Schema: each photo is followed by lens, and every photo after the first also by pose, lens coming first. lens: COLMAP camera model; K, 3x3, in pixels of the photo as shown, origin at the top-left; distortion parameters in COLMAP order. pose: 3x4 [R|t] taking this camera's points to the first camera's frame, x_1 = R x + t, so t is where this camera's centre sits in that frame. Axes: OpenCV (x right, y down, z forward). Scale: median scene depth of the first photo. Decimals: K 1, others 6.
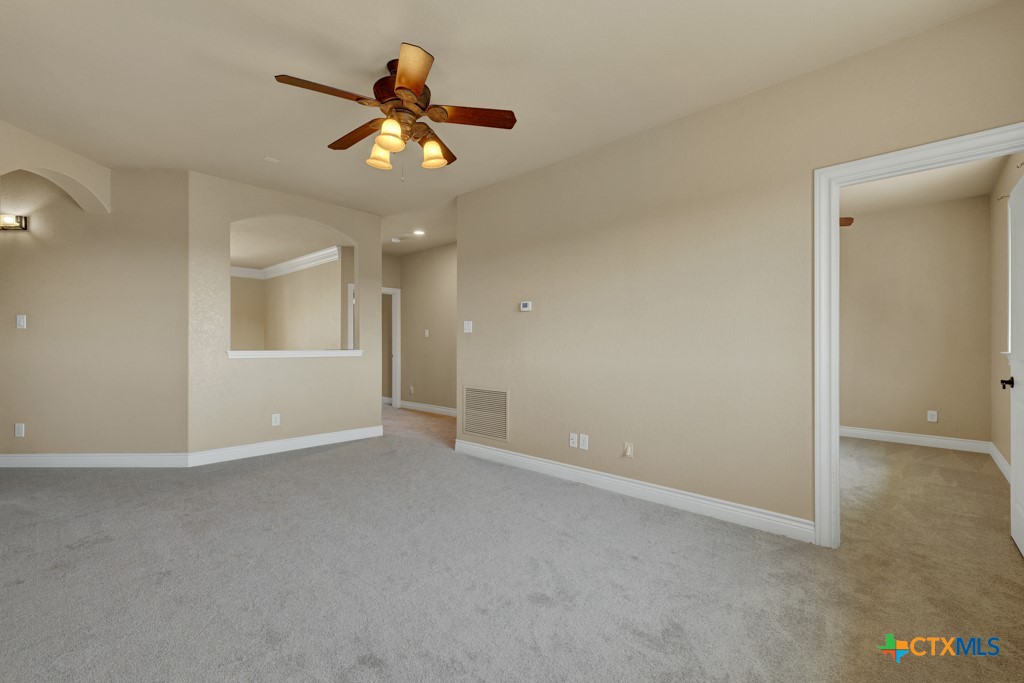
lens RADIAL K [[441.3, 0, 510.1], [0, 441.3, 343.7], [0, 0, 1]] dist [-0.029727, -0.000272]
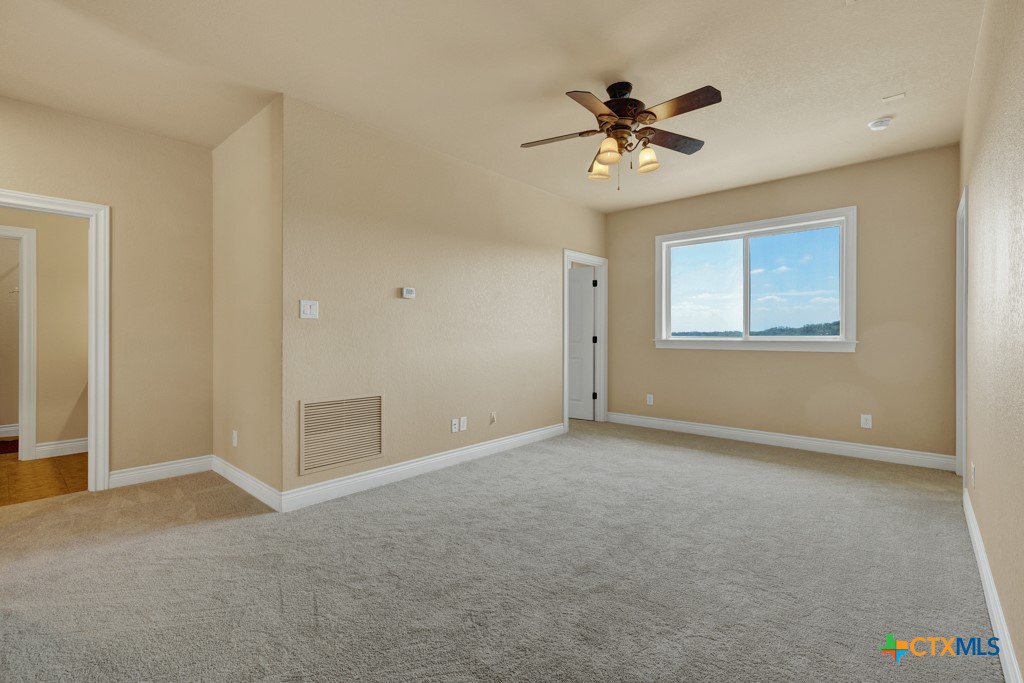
lens RADIAL K [[441.3, 0, 510.5], [0, 441.3, 335.8], [0, 0, 1]] dist [-0.029727, -0.000272]
pose [[-0.009950, -0.004599, 0.999940, -0.850512], [0.000284, 0.999989, 0.004602, -0.002634], [-0.999950, 0.000330, -0.009949, 0.806354]]
